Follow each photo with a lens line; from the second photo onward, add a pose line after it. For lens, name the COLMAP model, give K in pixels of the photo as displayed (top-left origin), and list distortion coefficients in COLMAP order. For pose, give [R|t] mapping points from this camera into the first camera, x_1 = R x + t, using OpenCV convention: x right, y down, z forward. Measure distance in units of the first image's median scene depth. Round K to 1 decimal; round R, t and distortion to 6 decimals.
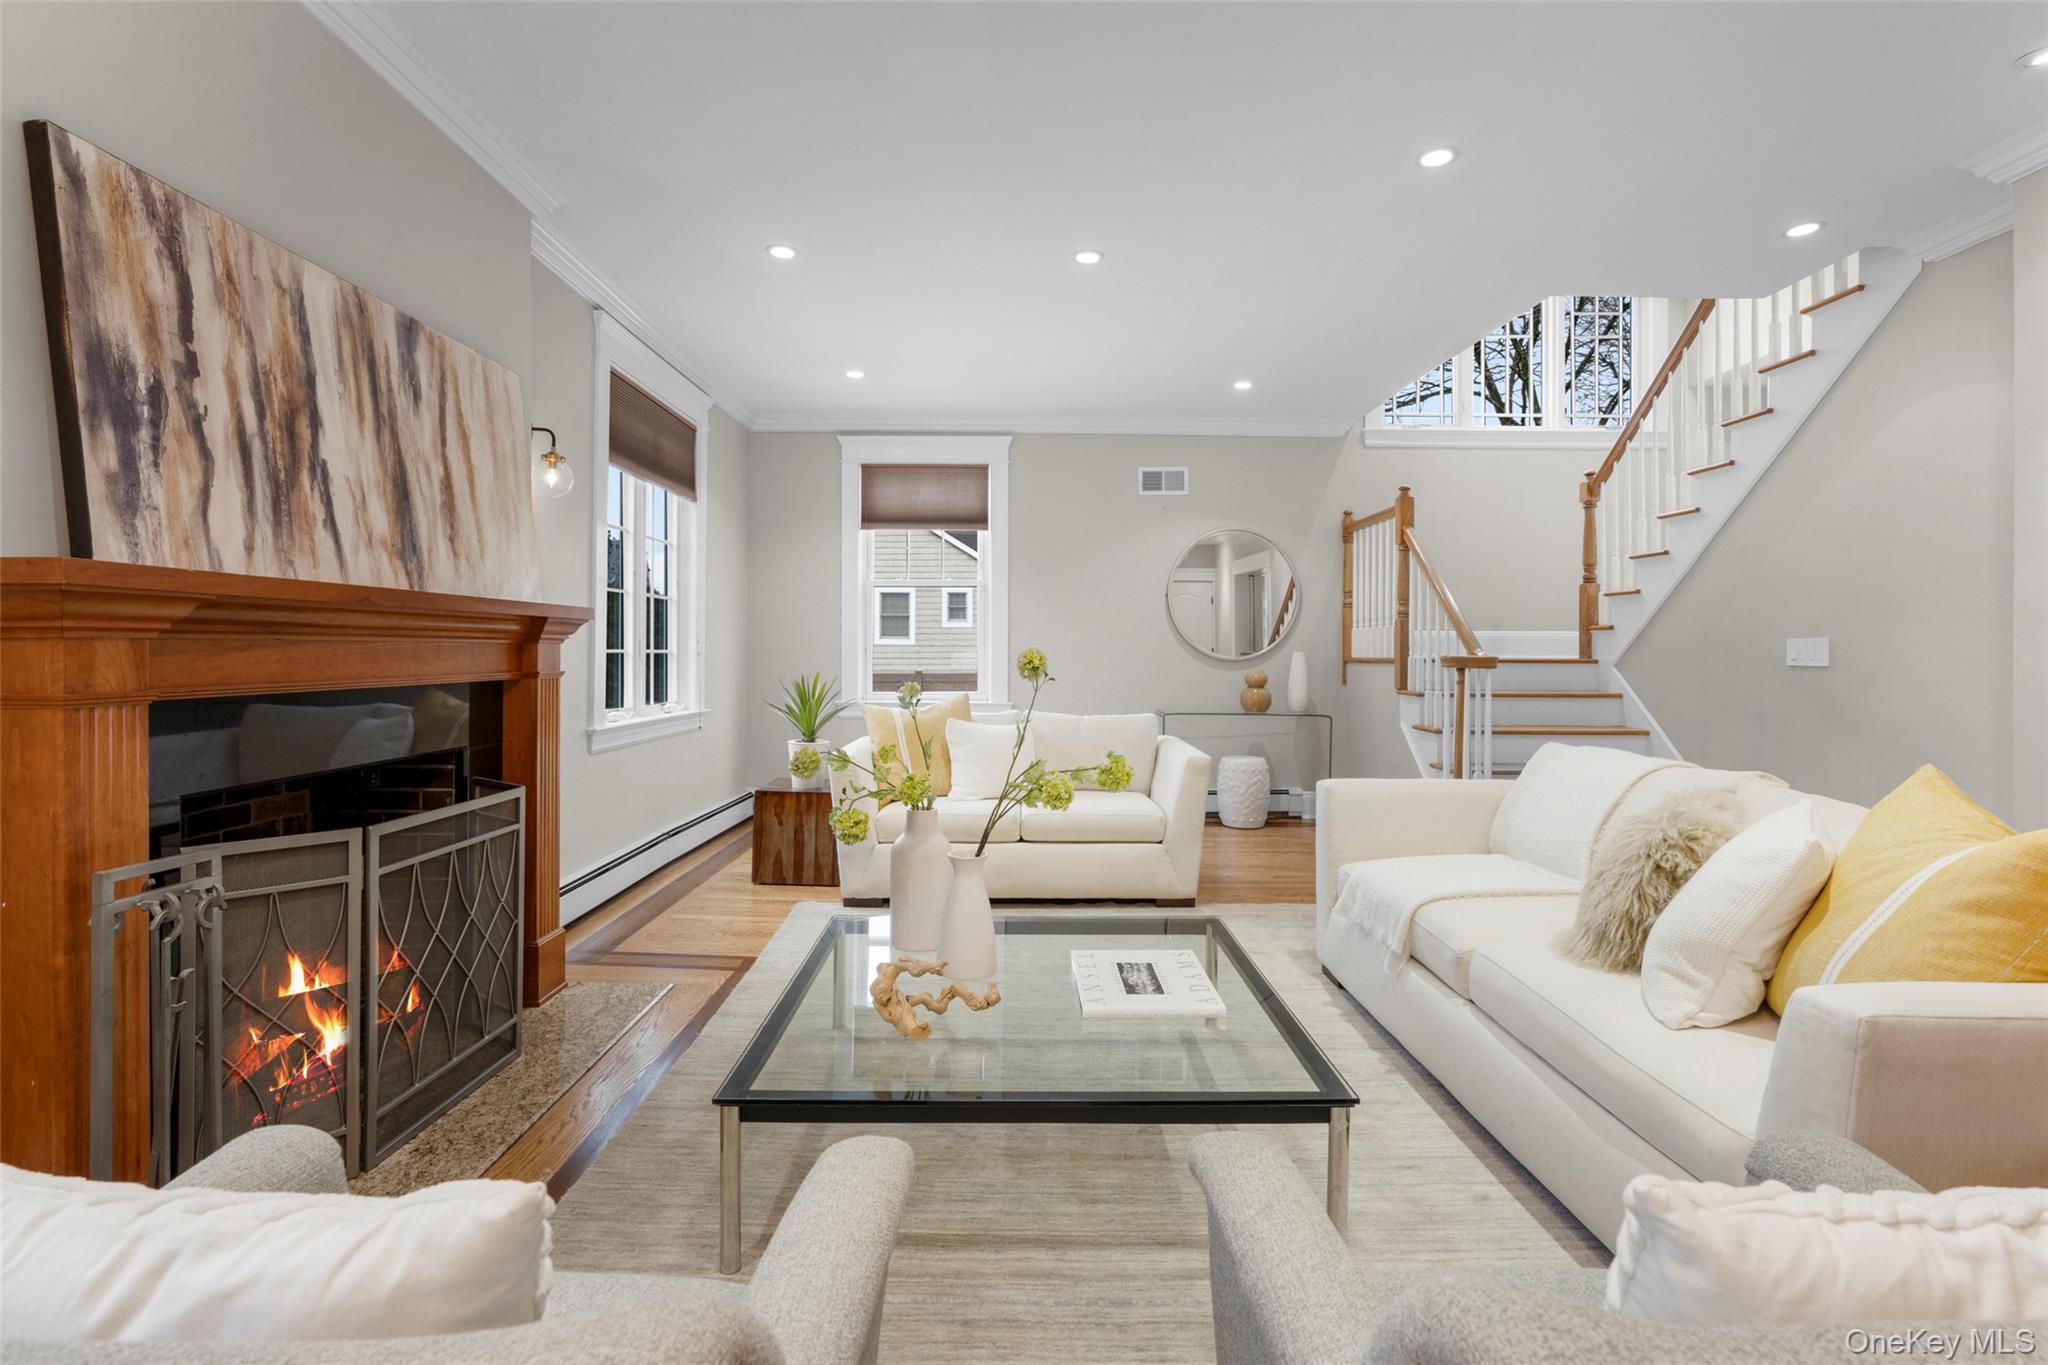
lens RADIAL K [[932.1, 0, 1002.0], [0, 932.1, 653.5], [0, 0, 1]] dist [-0.004931, 0.001284]
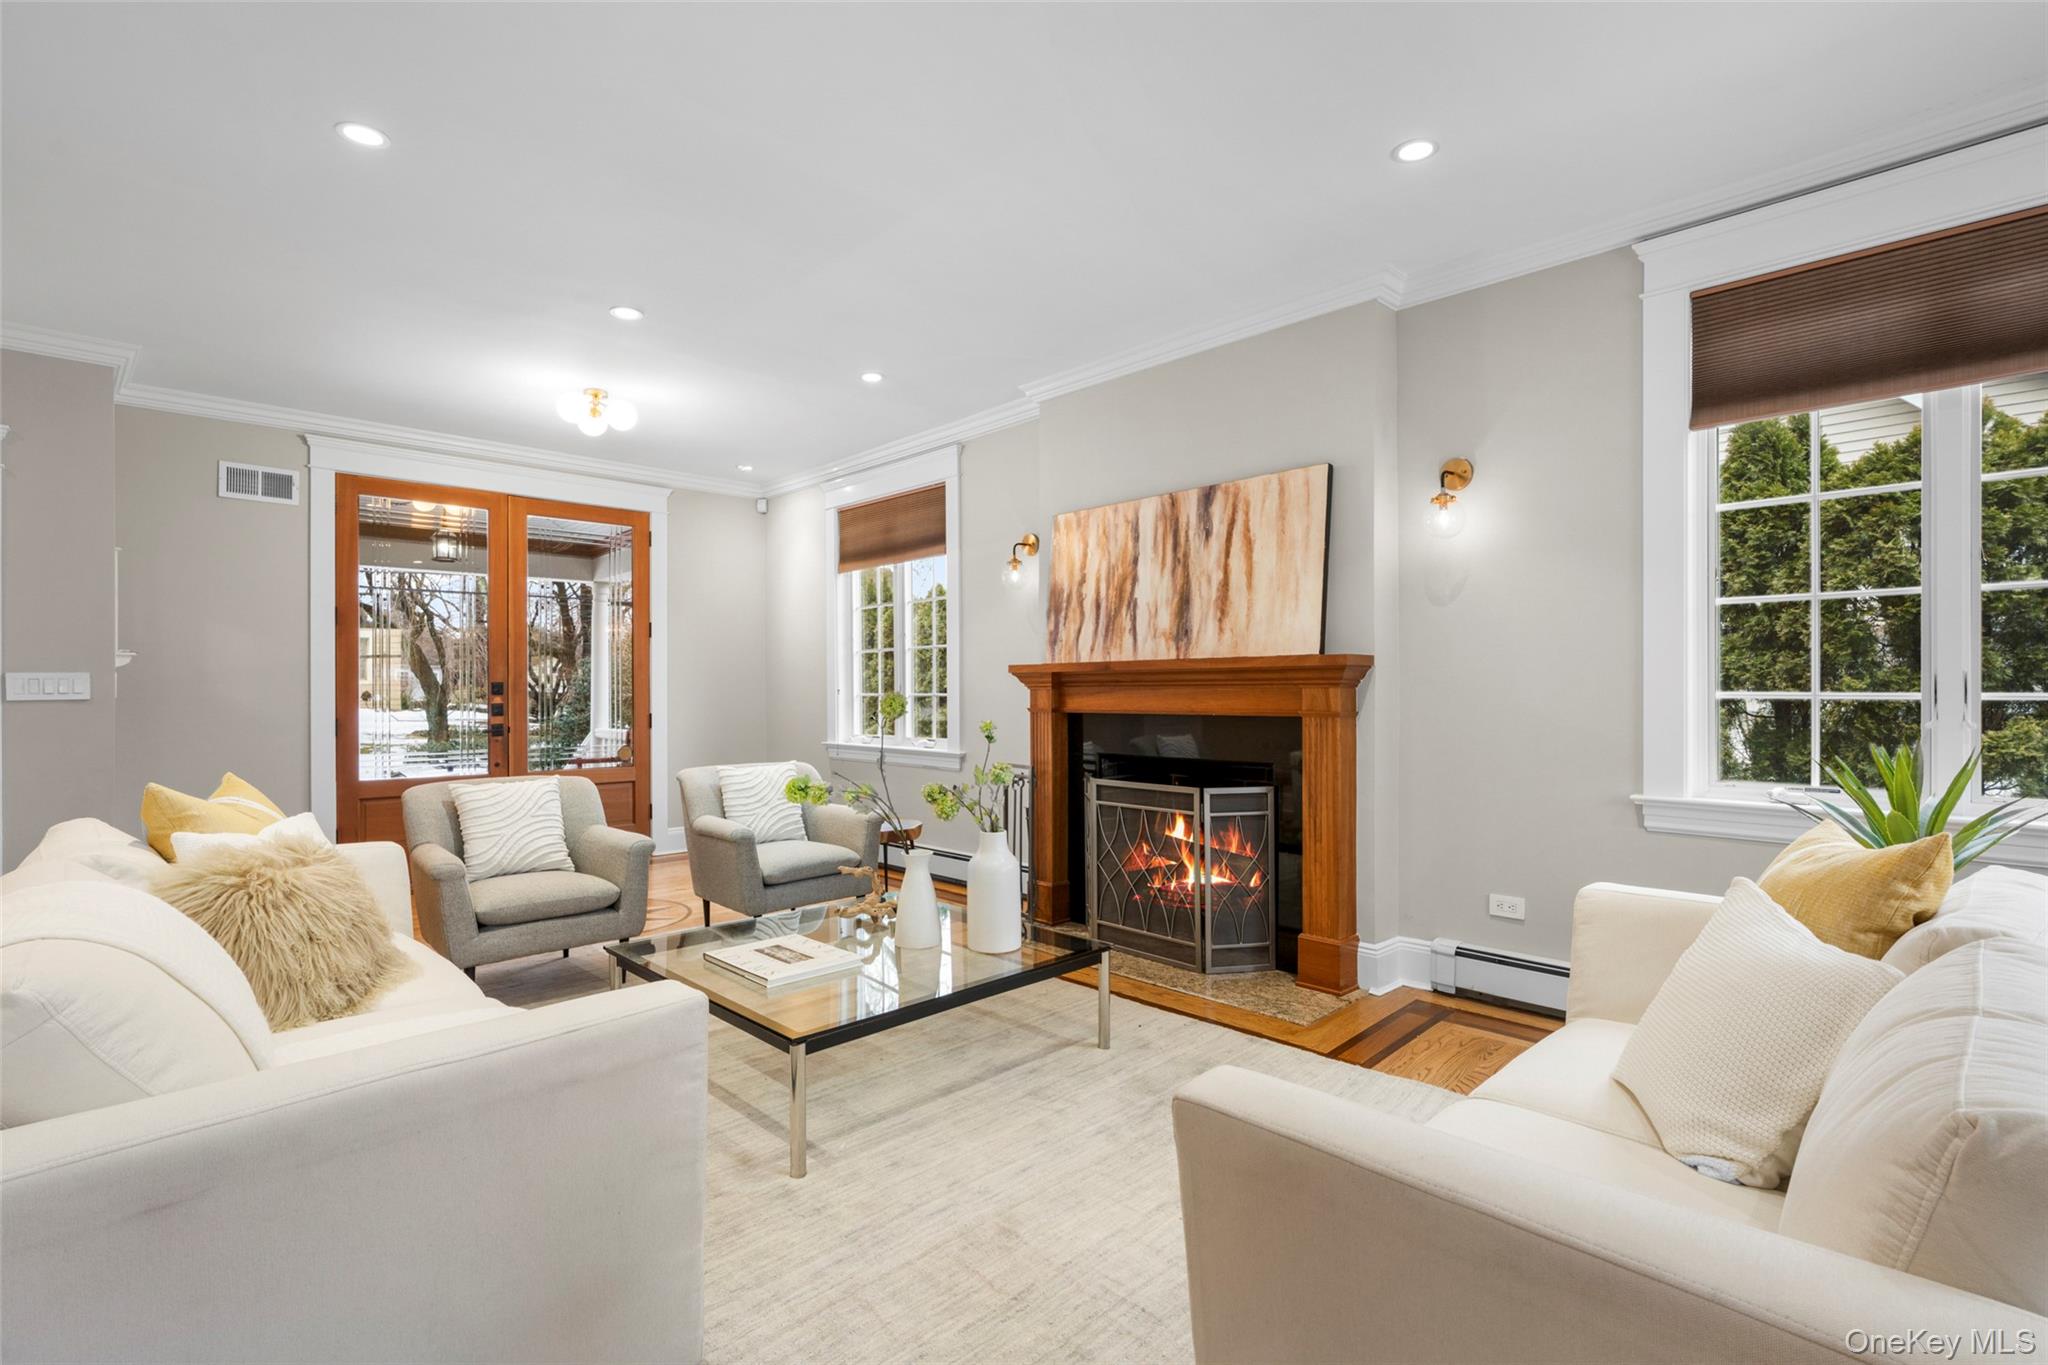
lens RADIAL K [[932.1, 0, 1036.9], [0, 932.1, 699.9], [0, 0, 1]] dist [-0.004931, 0.001284]
pose [[-0.687223, -0.001212, -0.726446, 0.721861], [-0.005732, 0.999977, 0.003755, 0.002941], [0.726424, 0.006744, -0.687213, 1.848616]]
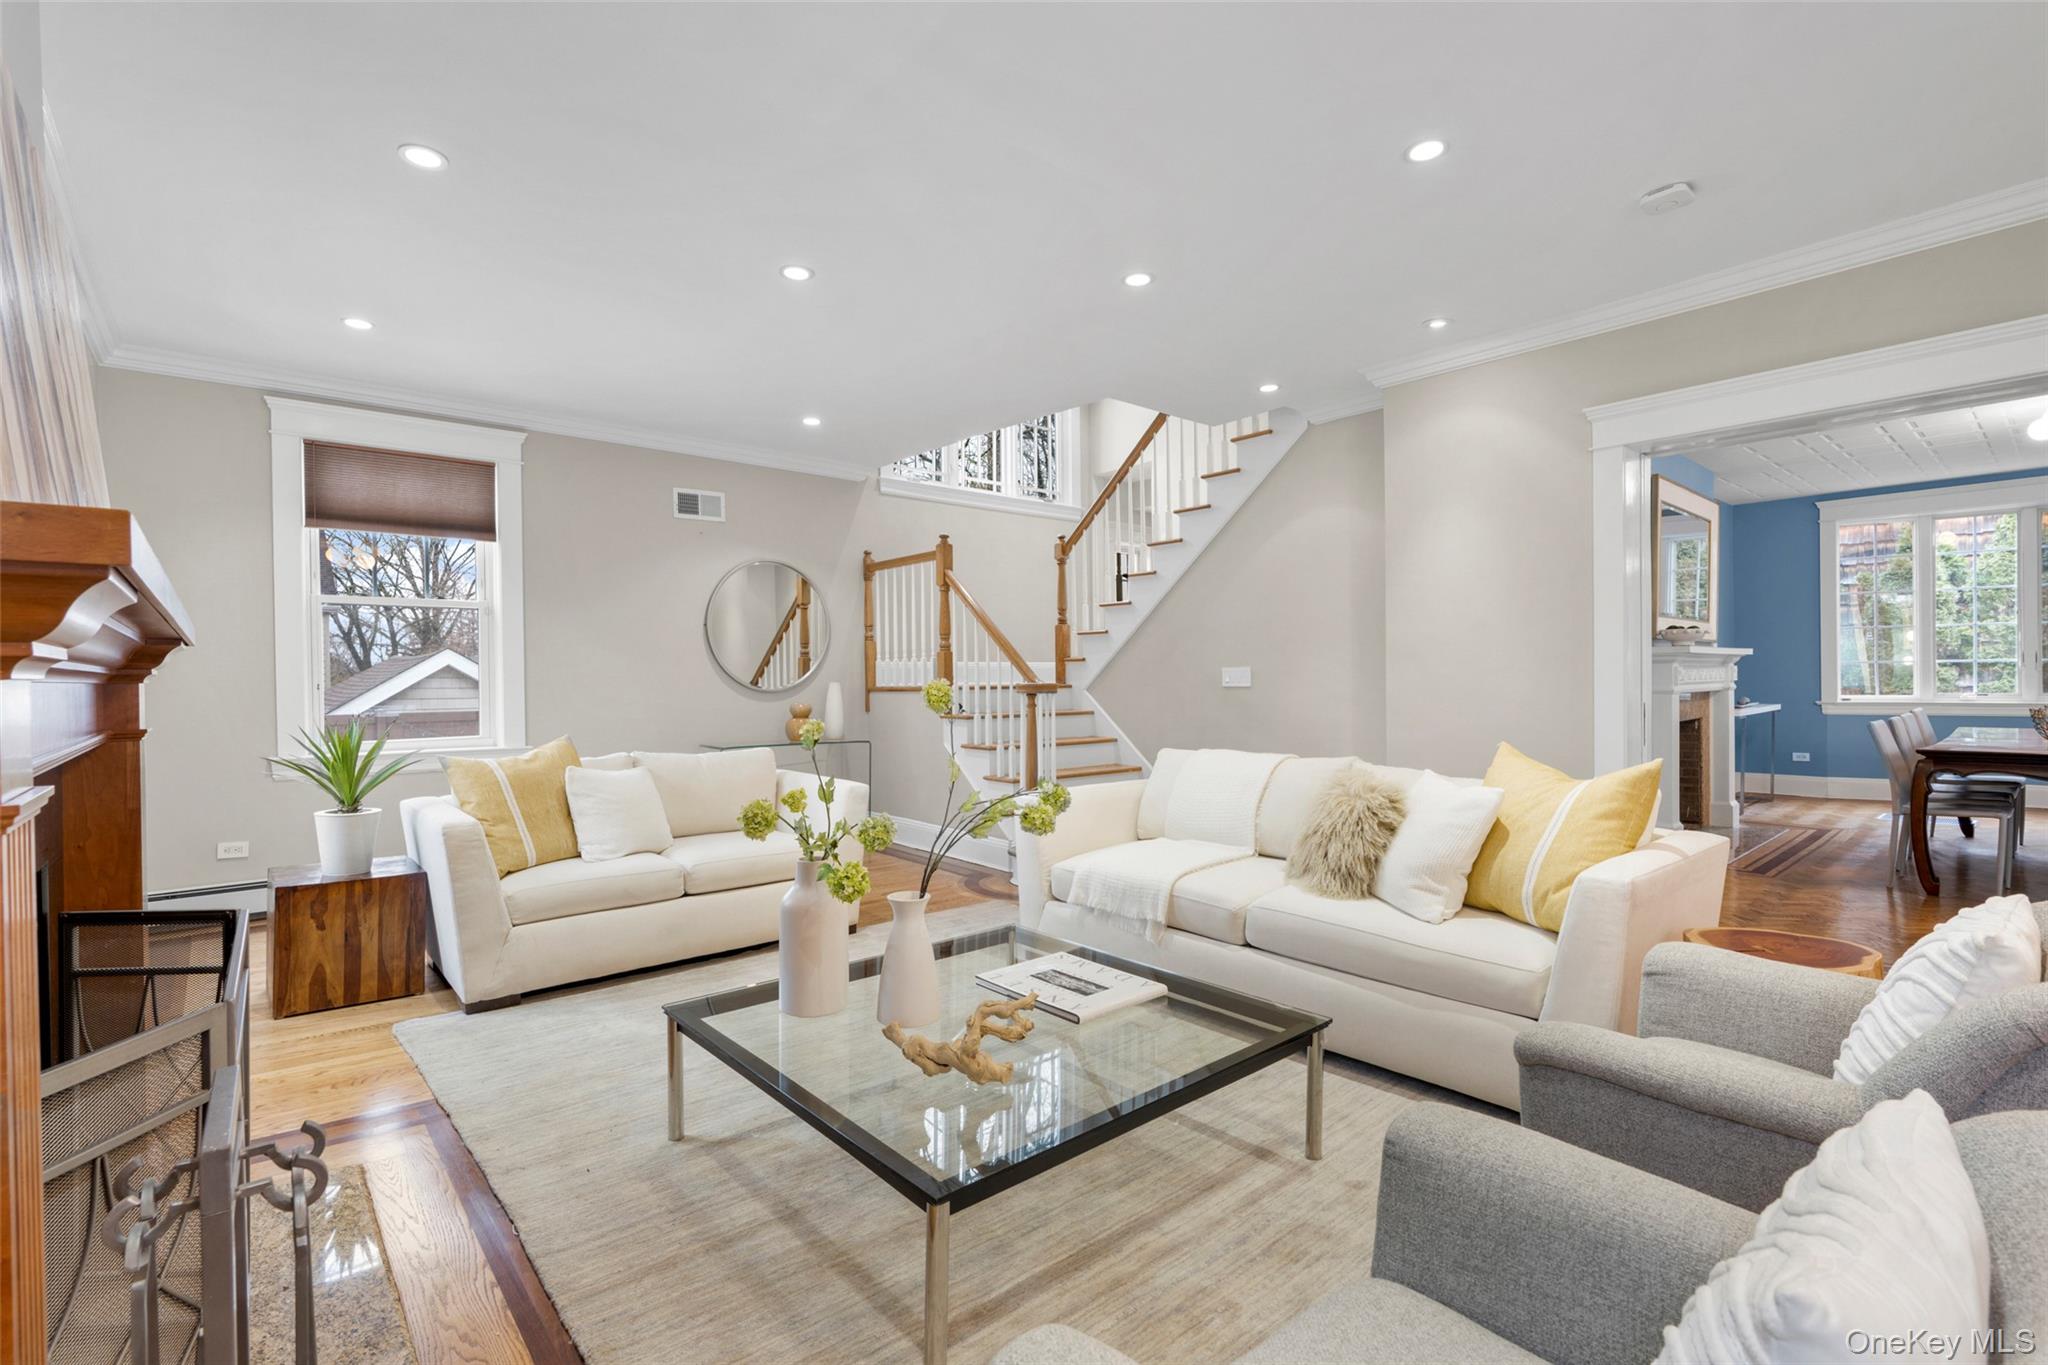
lens RADIAL K [[932.1, 0, 997.3], [0, 932.1, 690.8], [0, 0, 1]] dist [-0.004931, 0.001284]
pose [[0.768649, -0.019904, 0.639361, -0.510735], [0.015377, 0.999802, 0.012639, -0.006089], [-0.639486, 0.000116, 0.768803, 0.181579]]
